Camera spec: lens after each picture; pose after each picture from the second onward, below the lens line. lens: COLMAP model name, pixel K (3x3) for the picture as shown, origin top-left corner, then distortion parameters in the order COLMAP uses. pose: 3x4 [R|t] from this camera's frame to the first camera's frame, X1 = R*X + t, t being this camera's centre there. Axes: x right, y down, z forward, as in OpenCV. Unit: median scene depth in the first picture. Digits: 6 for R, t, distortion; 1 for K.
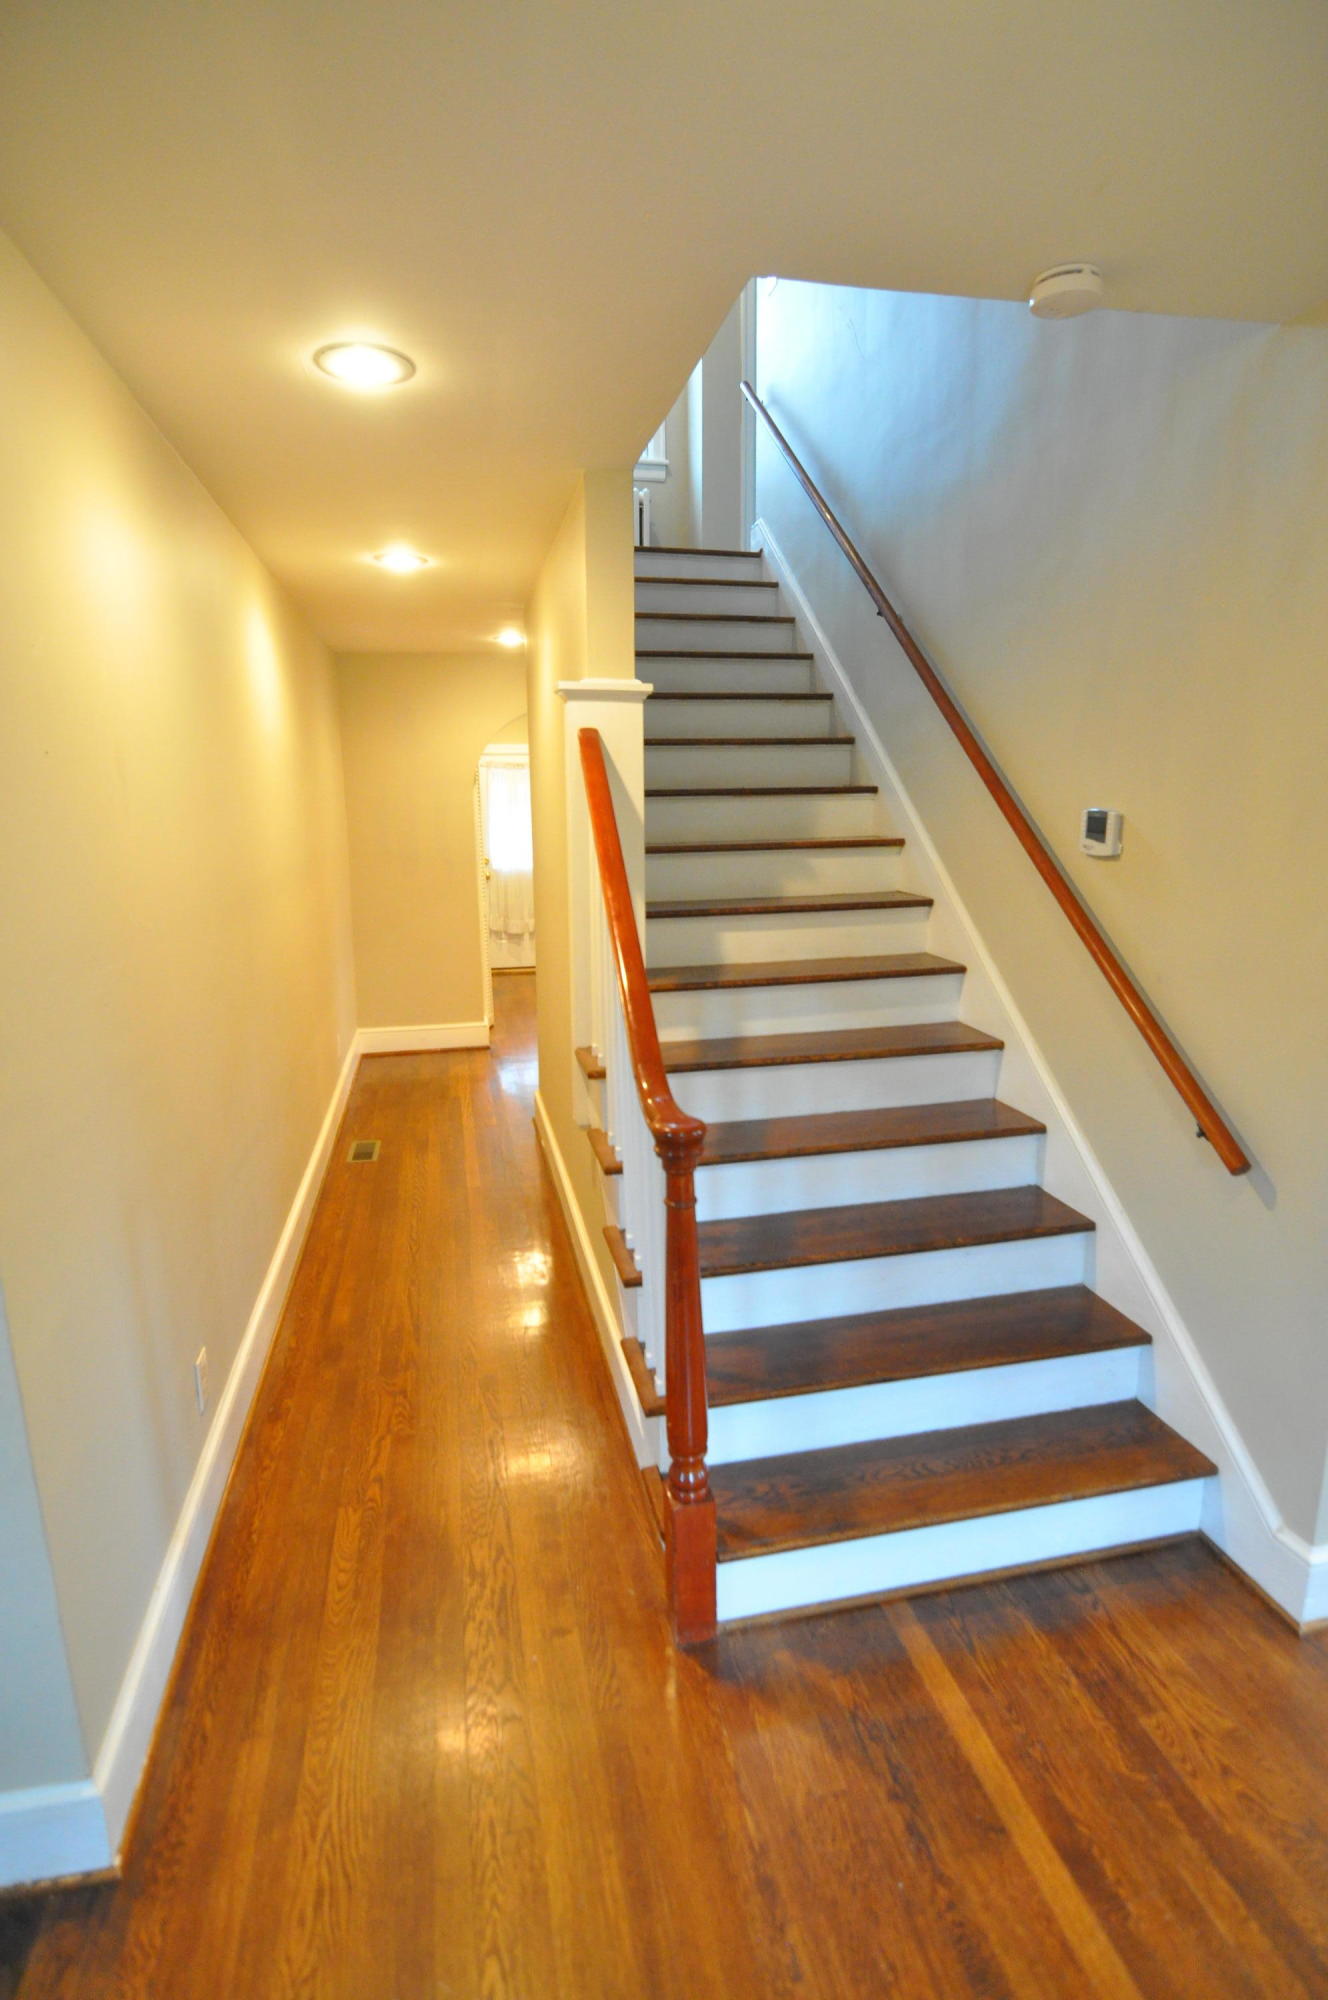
lens RADIAL K [[1019.9, 0, 666.0], [0, 1019.9, 987.3], [0, 0, 1]] dist [-0.006685, -0.002262]
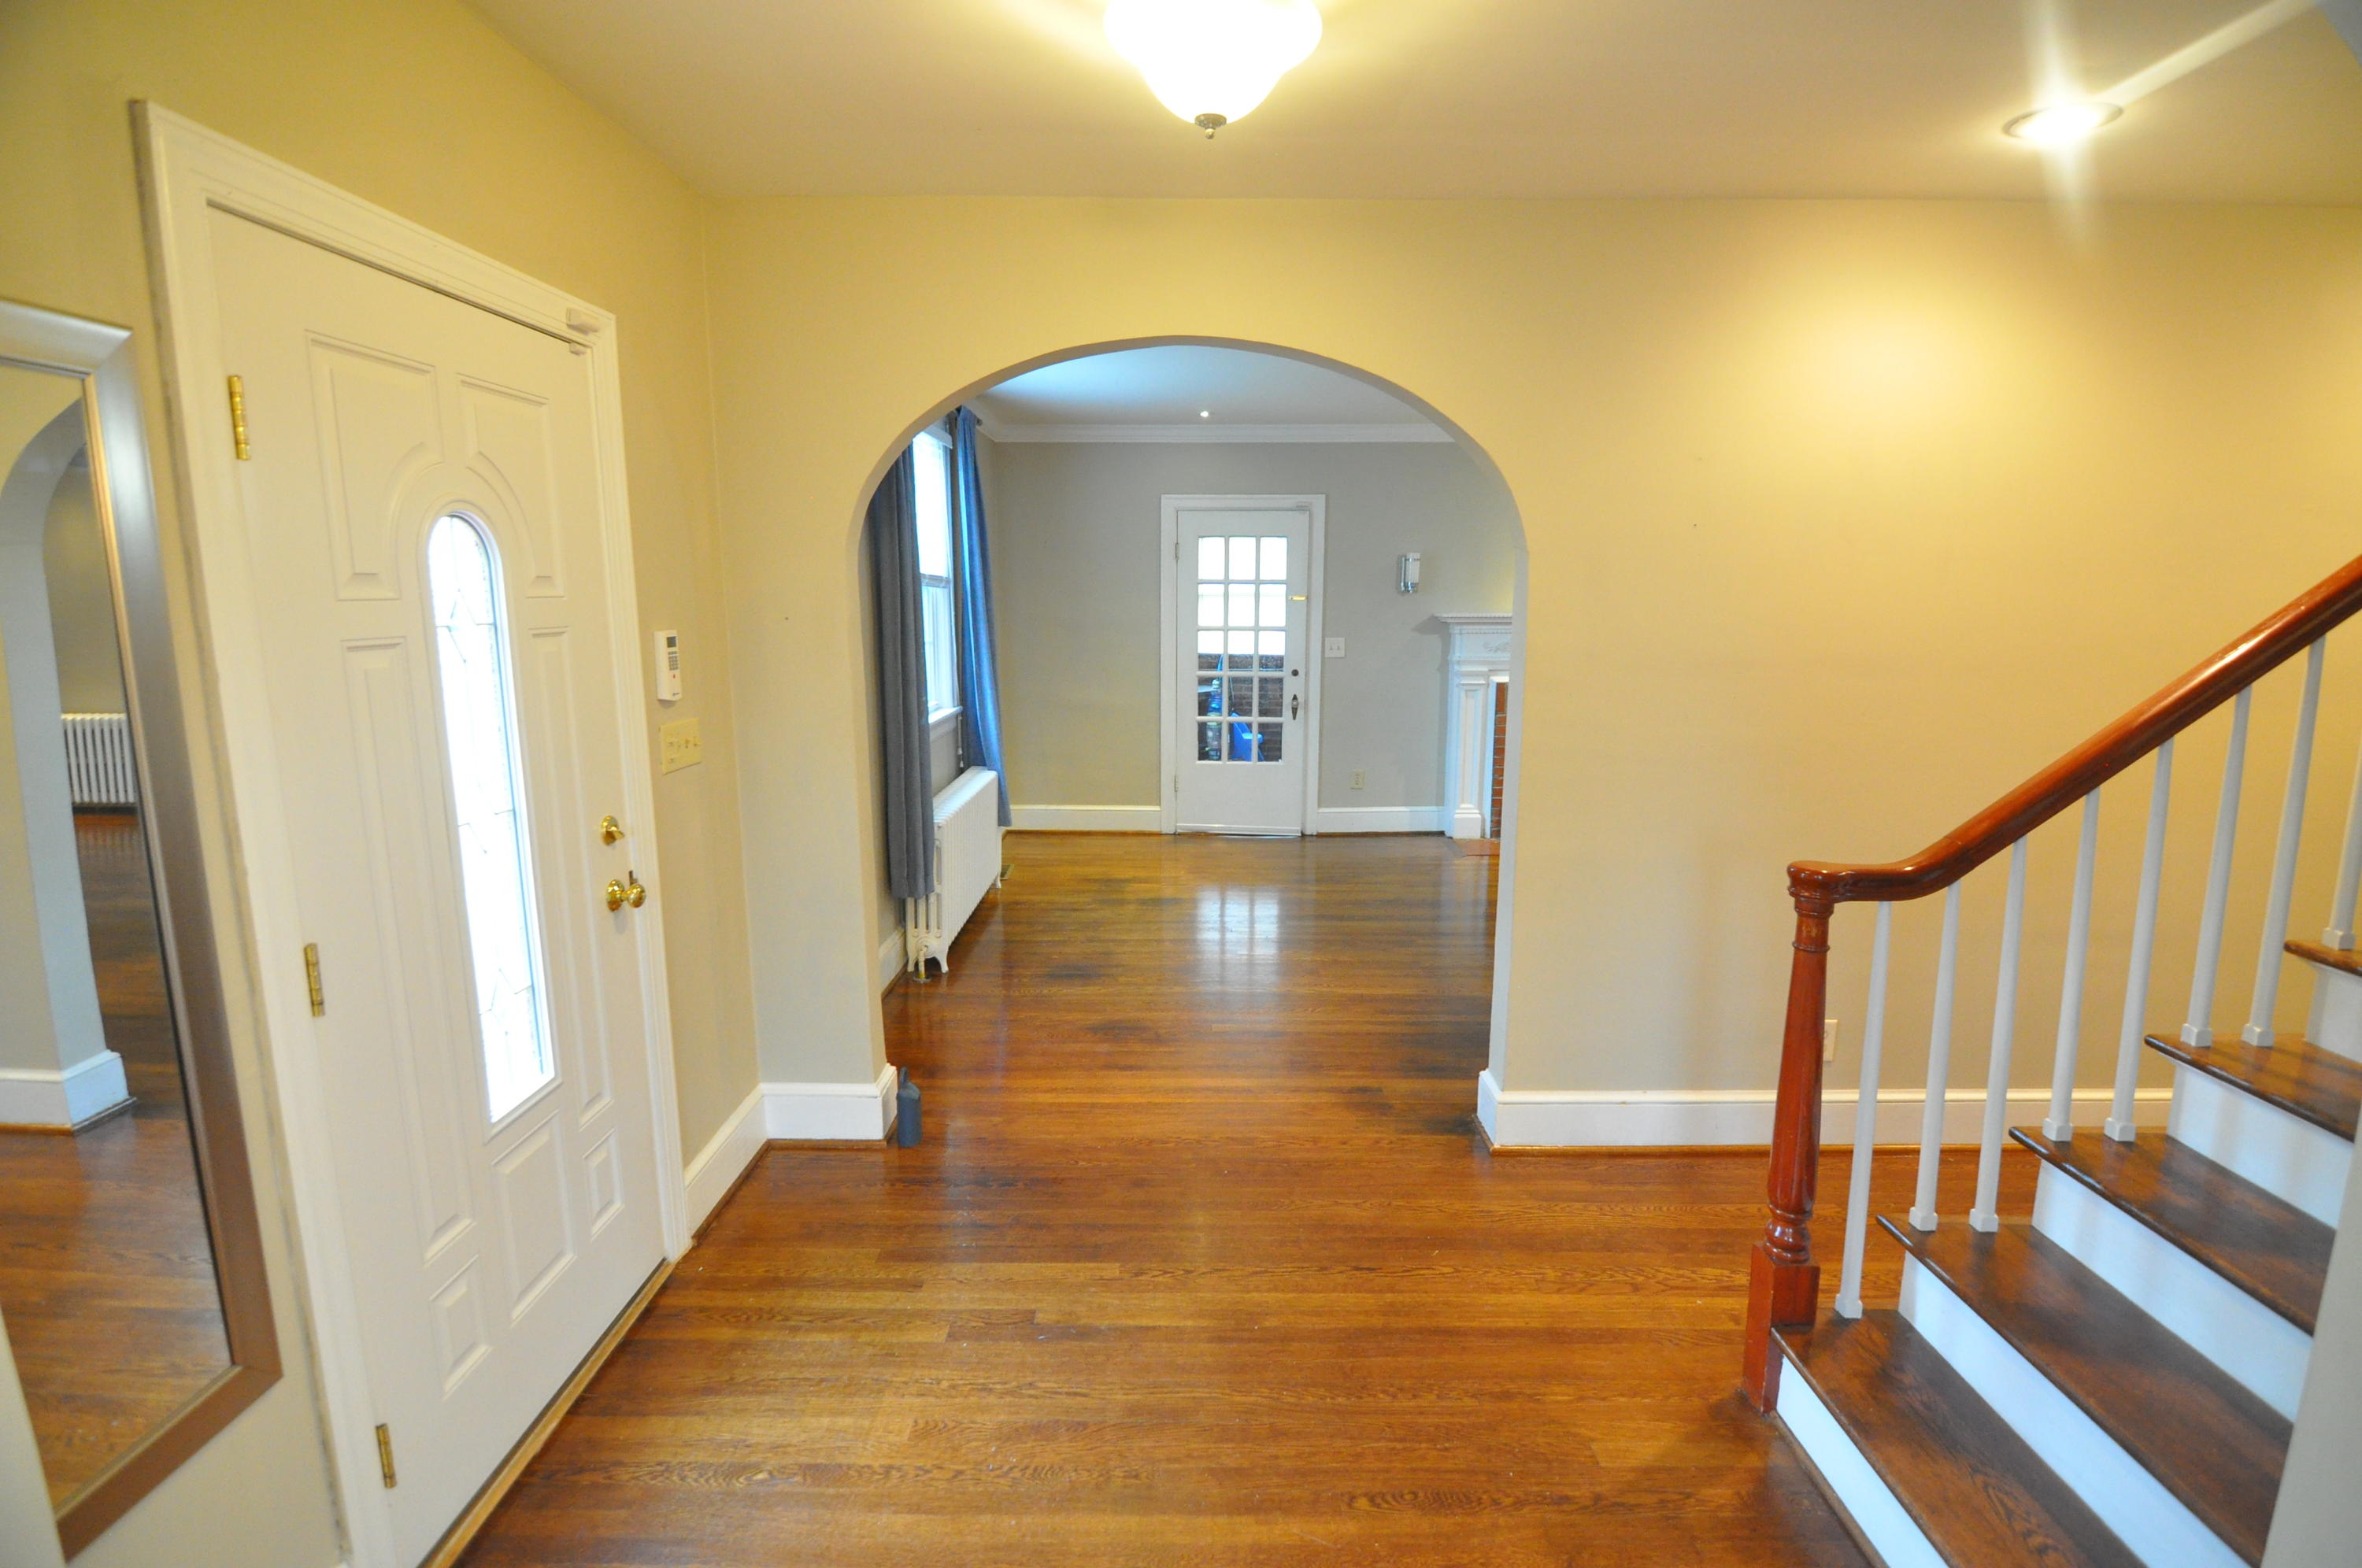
lens RADIAL K [[1136.7, 0, 1175.3], [0, 1136.7, 777.8], [0, 0, 1]] dist [-0.004118, -0.010313]
pose [[-0.223202, 0.172458, -0.959395, 1.399323], [-0.180069, 0.959991, 0.214458, -0.080394], [0.957996, 0.220625, -0.183217, 0.686681]]
